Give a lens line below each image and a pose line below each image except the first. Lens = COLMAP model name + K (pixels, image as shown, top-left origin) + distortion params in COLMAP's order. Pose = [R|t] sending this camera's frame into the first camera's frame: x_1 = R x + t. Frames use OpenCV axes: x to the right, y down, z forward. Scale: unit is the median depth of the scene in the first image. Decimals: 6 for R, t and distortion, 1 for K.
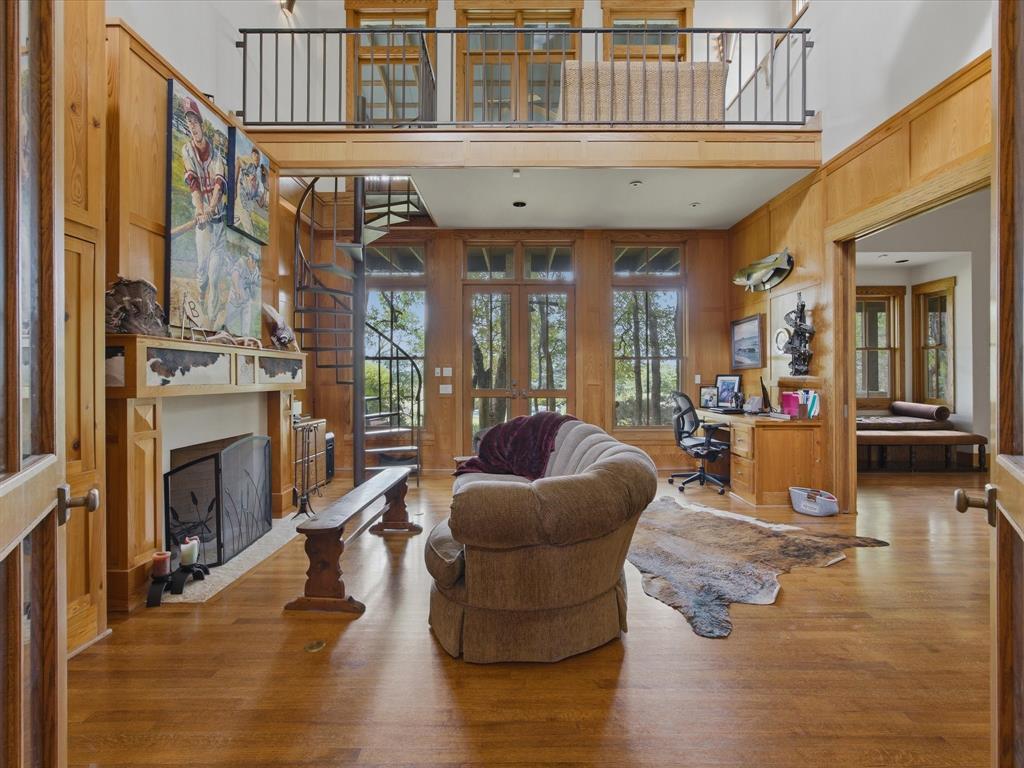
lens RADIAL K [[449.8, 0, 520.5], [0, 449.8, 381.3], [0, 0, 1]] dist [-0.001587, 0.000065]
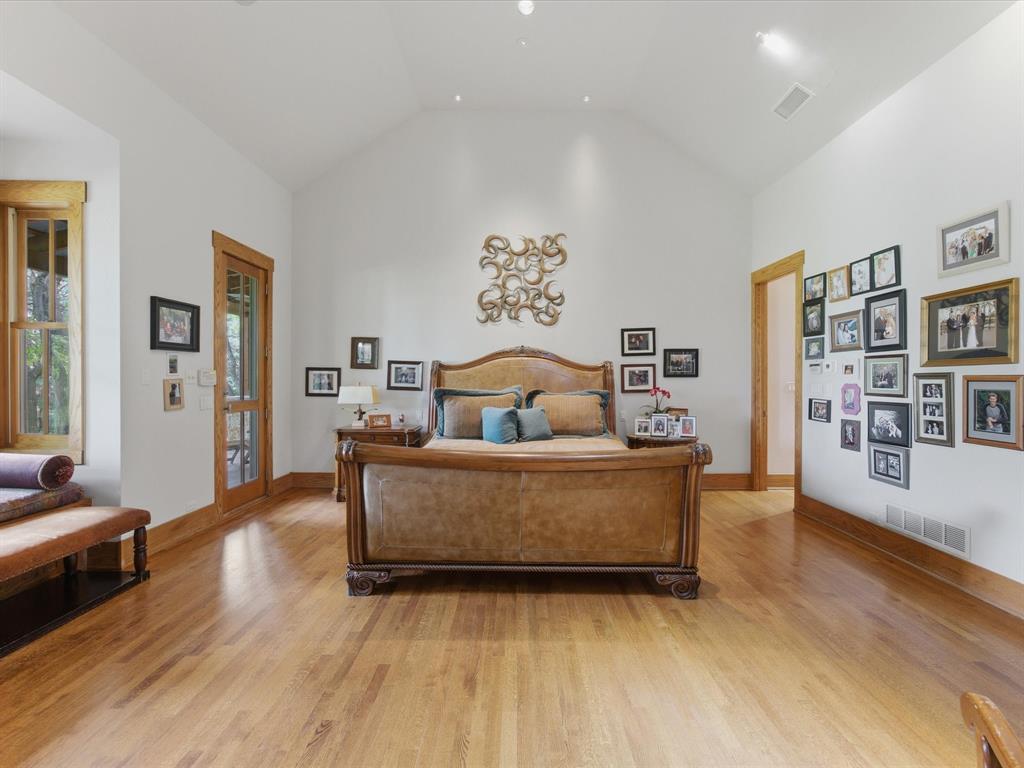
lens RADIAL K [[449.8, 0, 520.5], [0, 449.8, 381.3], [0, 0, 1]] dist [-0.001587, 0.000065]
pose [[0.023672, 0.004025, 0.999712, 0.490645], [0.001214, 0.999991, -0.004055, -0.016953], [-0.999719, 0.001309, 0.023667, 0.515544]]
